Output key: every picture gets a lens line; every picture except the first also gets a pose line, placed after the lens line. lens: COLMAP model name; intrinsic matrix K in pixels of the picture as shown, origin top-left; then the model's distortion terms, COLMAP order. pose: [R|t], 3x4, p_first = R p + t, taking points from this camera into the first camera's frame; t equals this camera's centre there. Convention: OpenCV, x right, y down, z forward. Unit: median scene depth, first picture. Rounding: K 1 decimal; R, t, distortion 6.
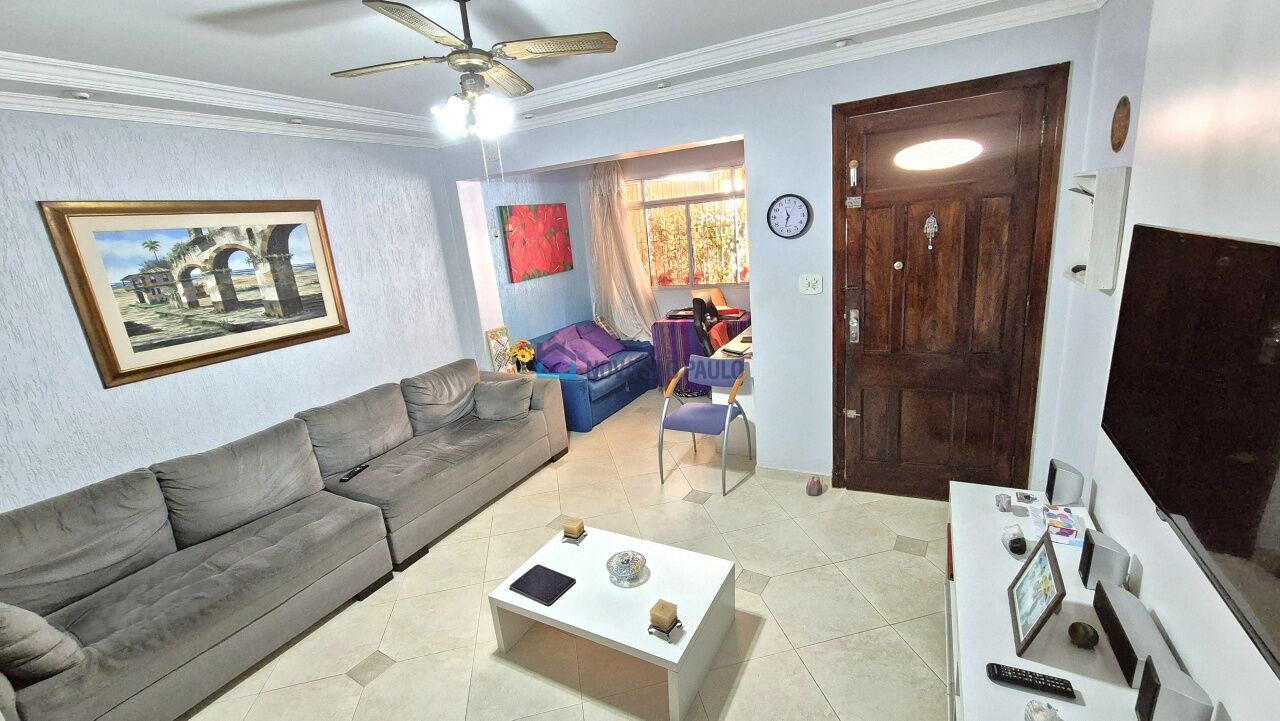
lens RADIAL K [[529.5, 0, 640.0], [0, 529.5, 360.5], [0, 0, 1]] dist [-0.000003, 0.000063]
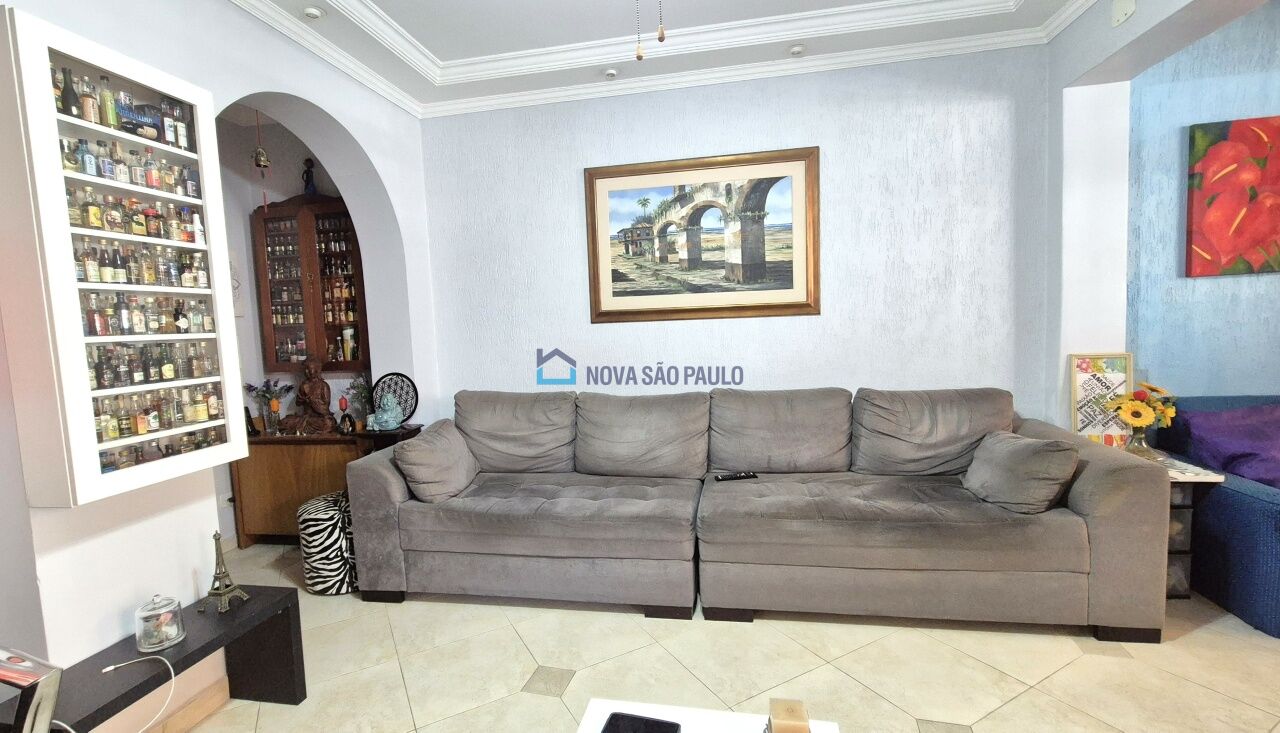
lens RADIAL K [[569.7, 0, 622.6], [0, 569.7, 364.7], [0, 0, 1]] dist [0.000465, 0.000324]
pose [[0.300971, 0.158908, -0.940300, 0.186937], [-0.224541, 0.970105, 0.092074, 0.007955], [0.926821, 0.183424, 0.327655, 0.526434]]
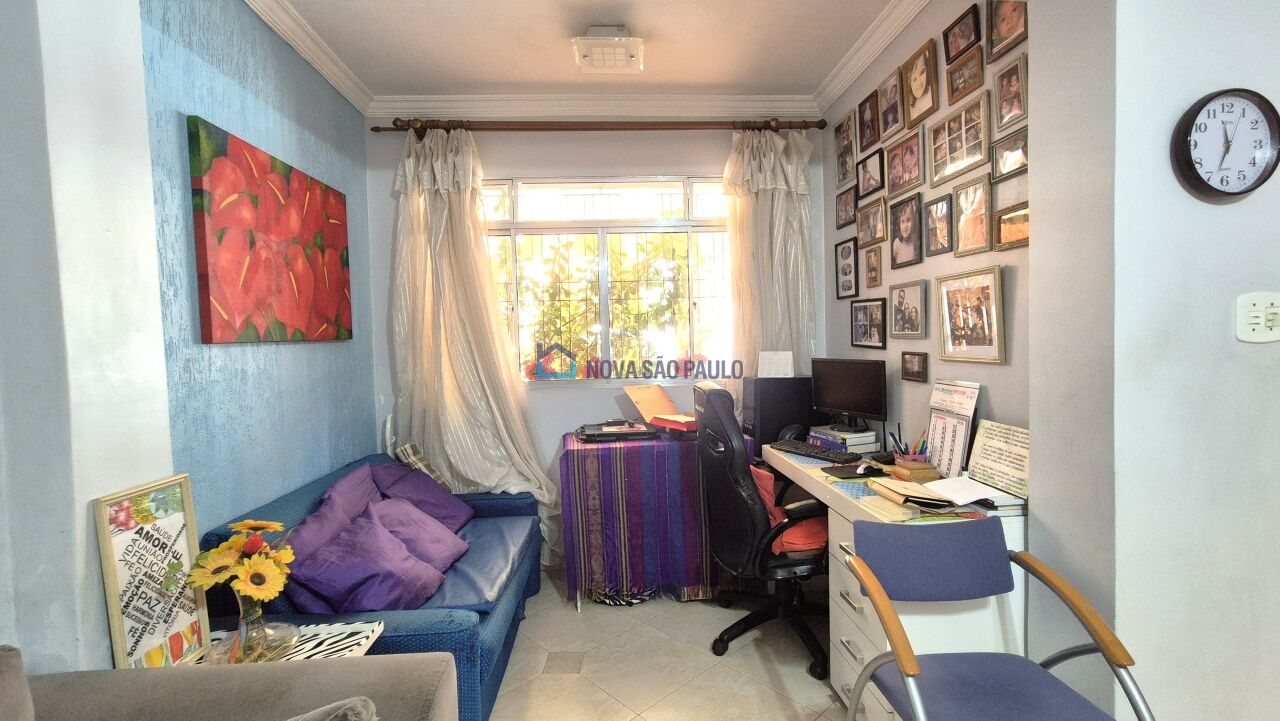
lens RADIAL K [[558.3, 0, 640.0], [0, 558.3, 360.5], [0, 0, 1]] dist [0.000571, 0.000159]
pose [[0.850657, 0.047155, 0.523601, -0.299234], [0.083157, 0.971362, -0.222579, -0.055056], [-0.519102, 0.232880, 0.822375, 0.889240]]
